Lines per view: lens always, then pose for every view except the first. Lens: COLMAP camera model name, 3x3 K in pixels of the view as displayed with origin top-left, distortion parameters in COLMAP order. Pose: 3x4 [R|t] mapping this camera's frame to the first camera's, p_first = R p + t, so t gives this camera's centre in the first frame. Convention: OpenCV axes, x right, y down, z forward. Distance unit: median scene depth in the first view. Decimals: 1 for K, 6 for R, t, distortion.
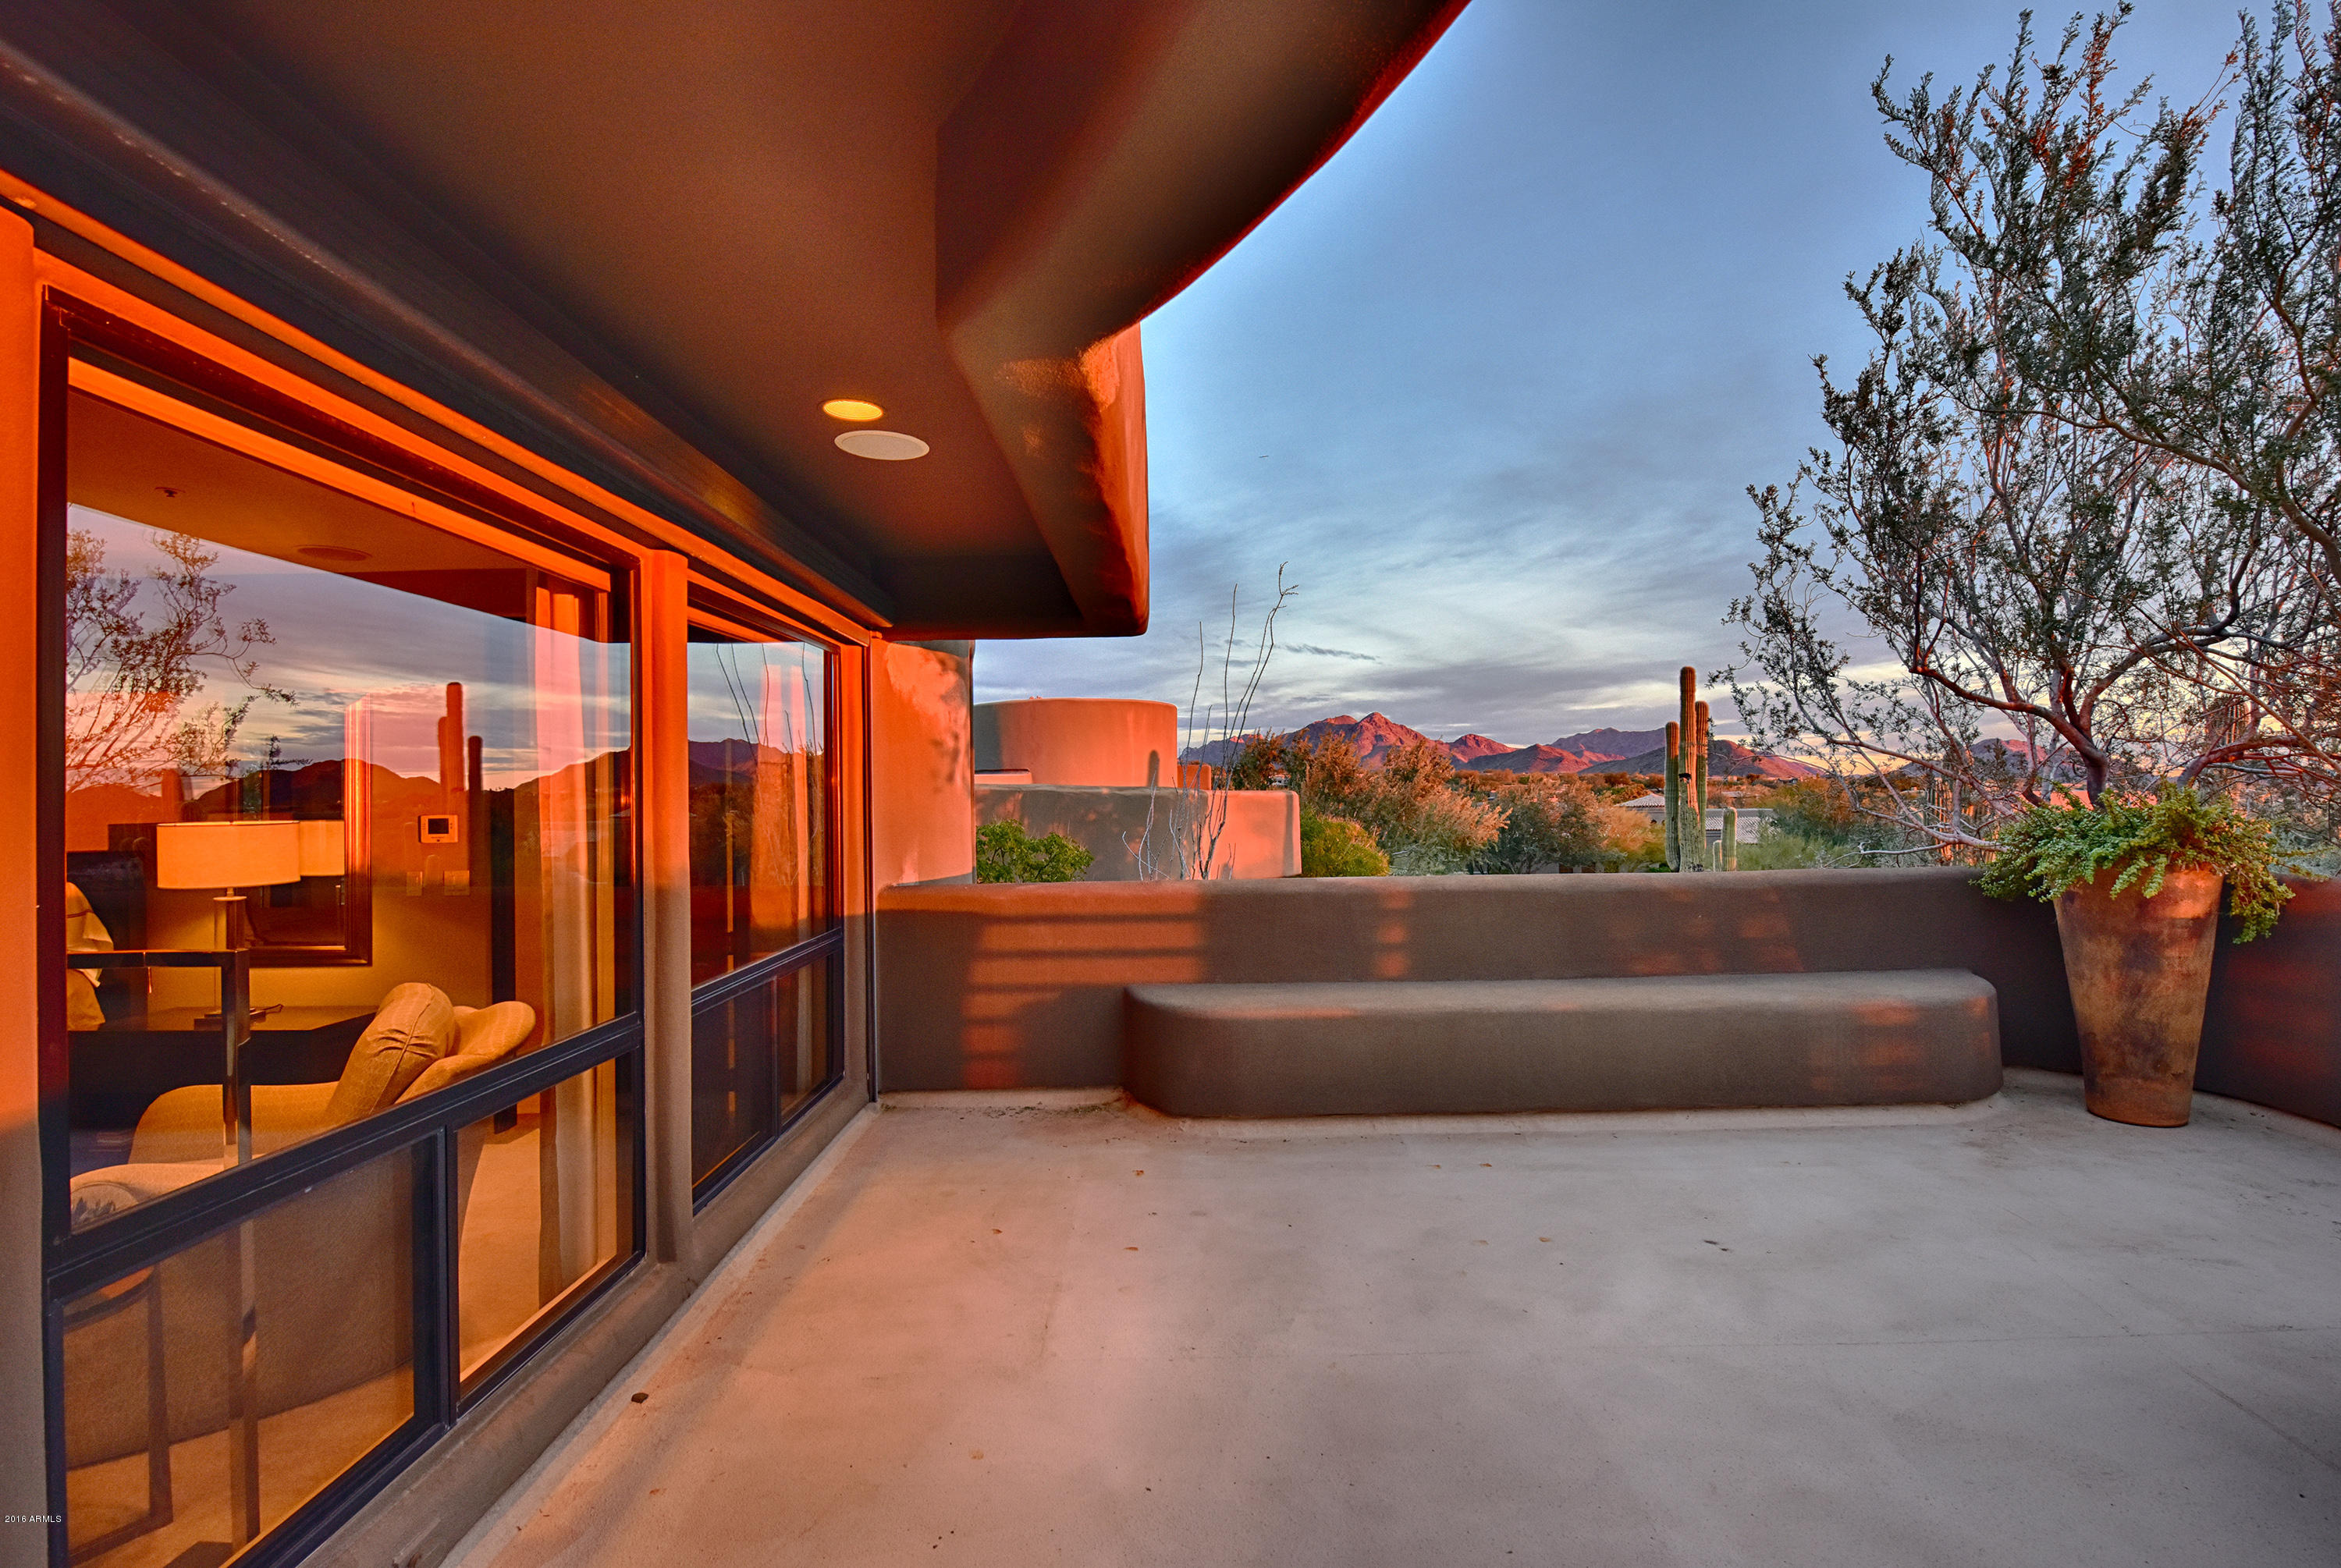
lens RADIAL K [[1076.3, 0, 1189.1], [0, 1076.3, 799.2], [0, 0, 1]] dist [-0.010284, -0.001677]
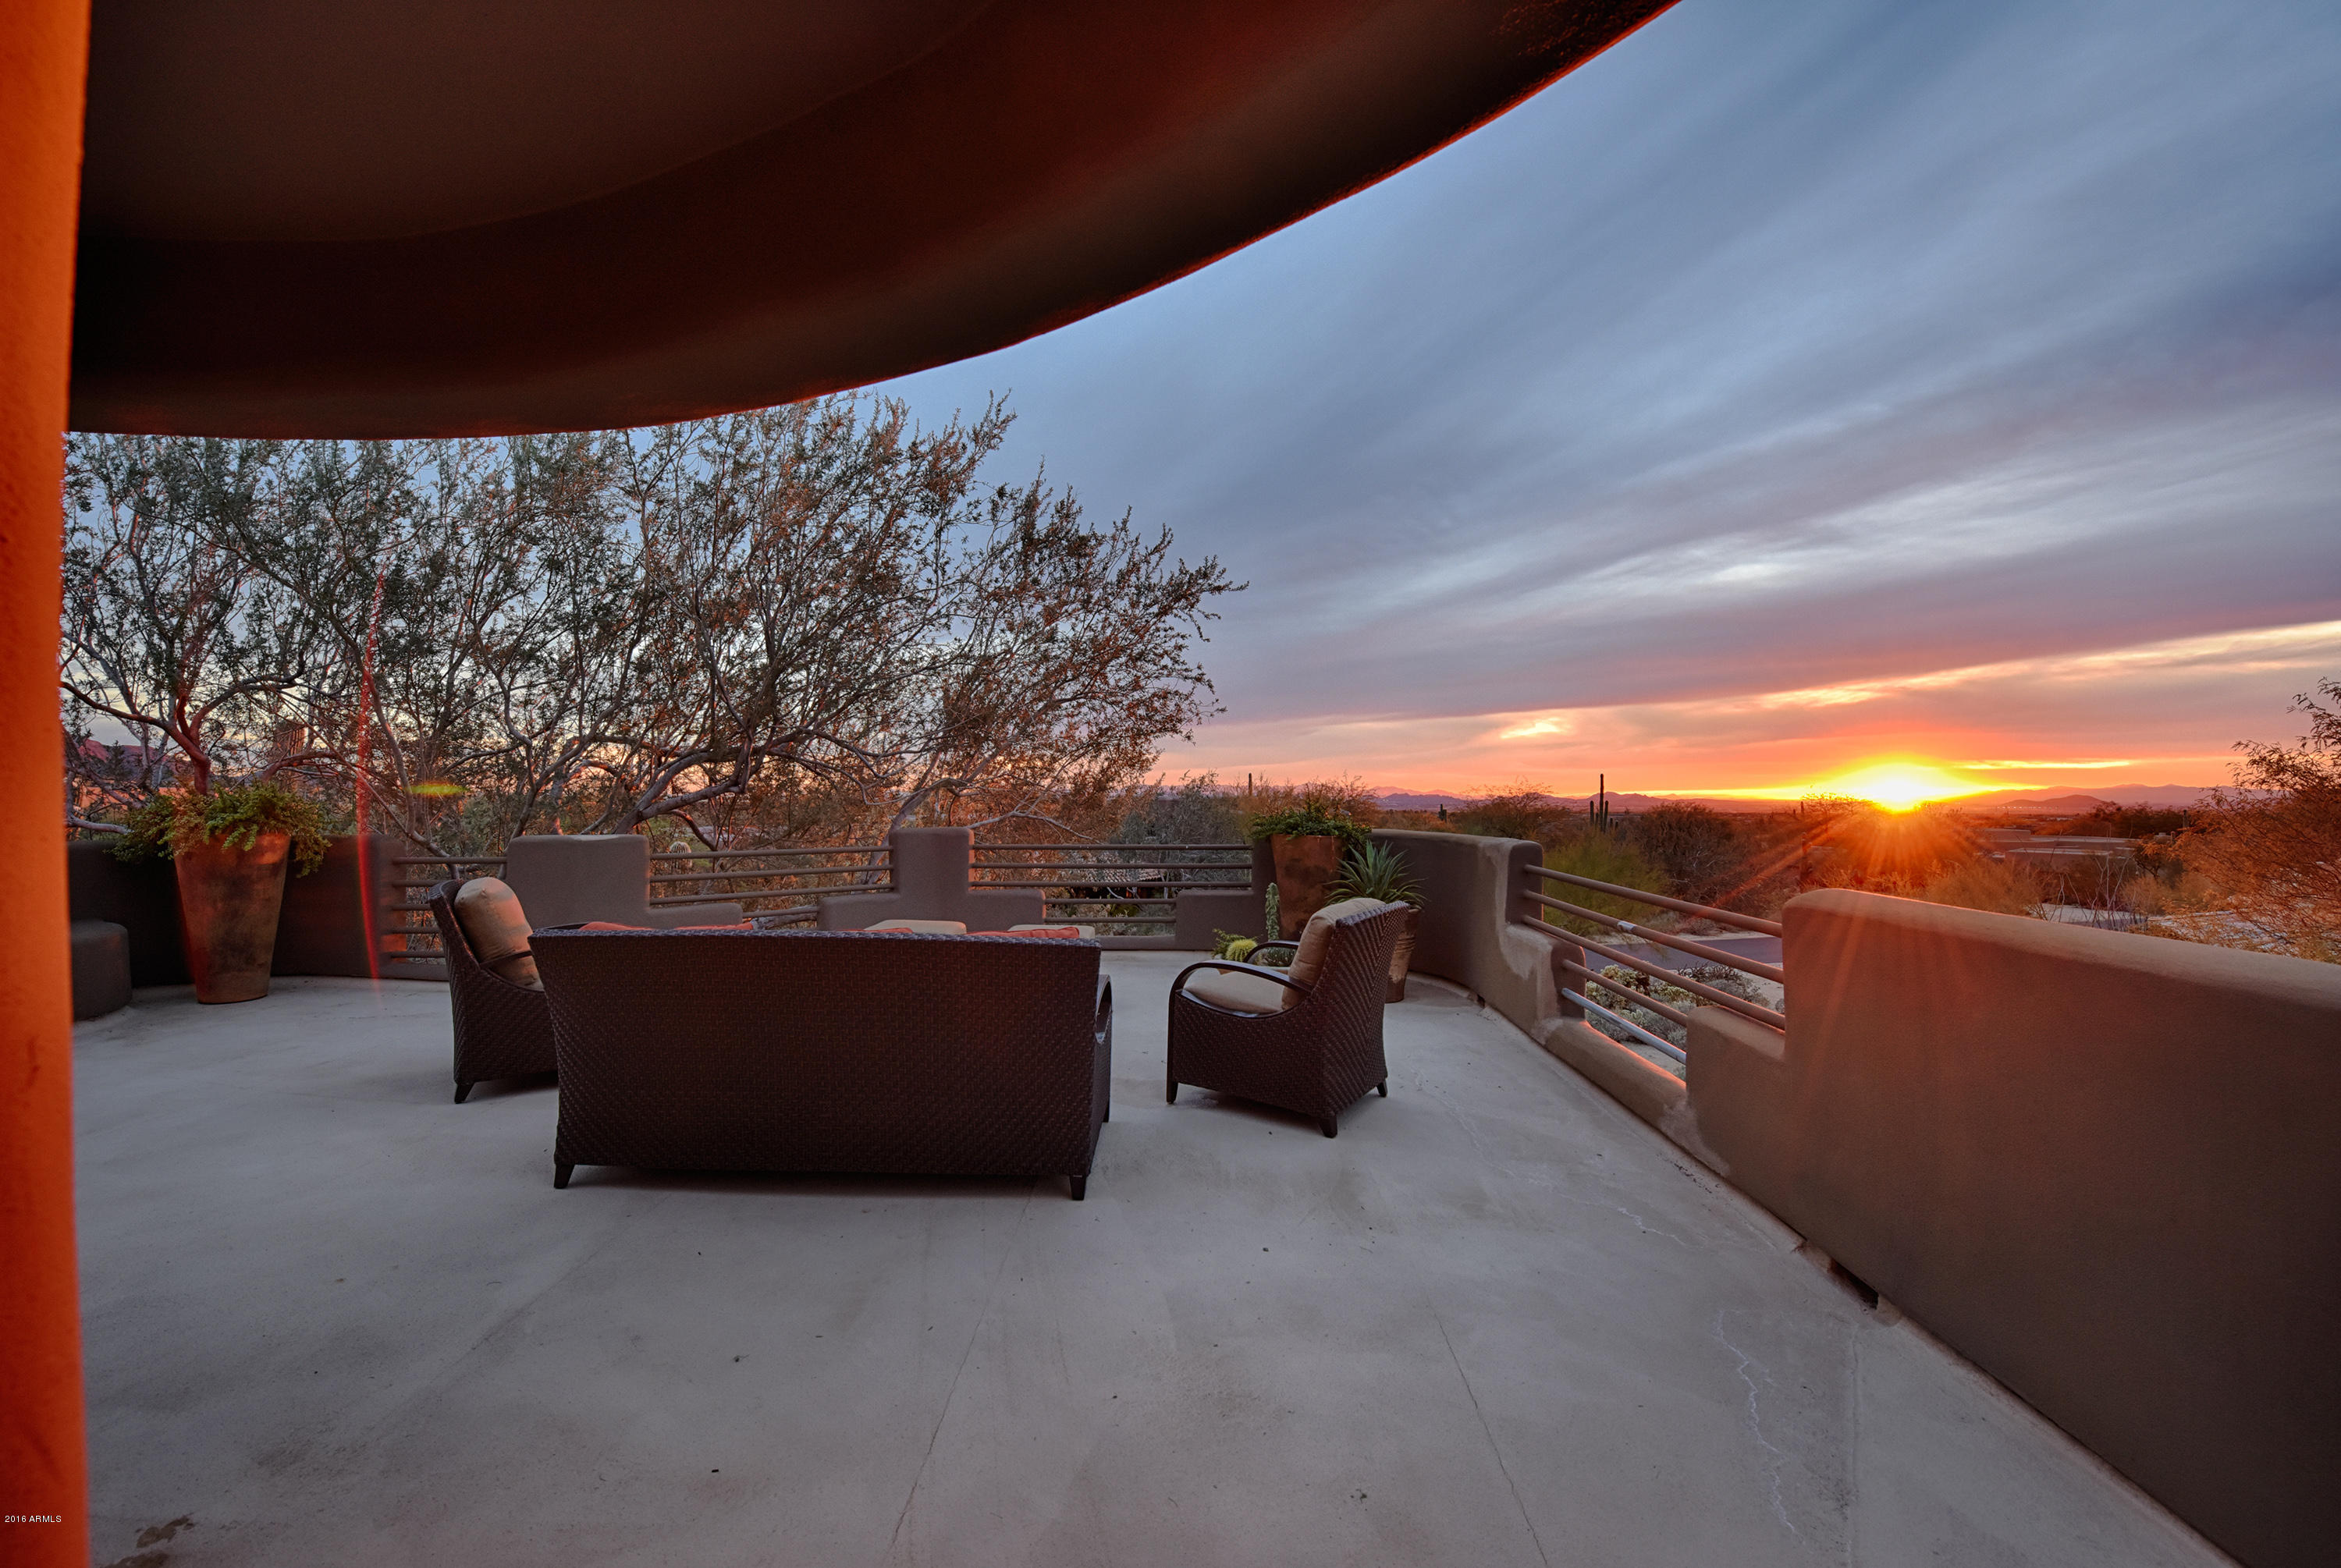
lens RADIAL K [[967.7, 0, 1175.3], [0, 967.7, 788.4], [0, 0, 1]] dist [-0.009997, -0.003649]
pose [[0.046395, 0.017089, 0.998777, -0.346266], [-0.008167, 0.999827, -0.016728, 0.008616], [-0.998890, -0.007381, 0.046527, -0.338080]]
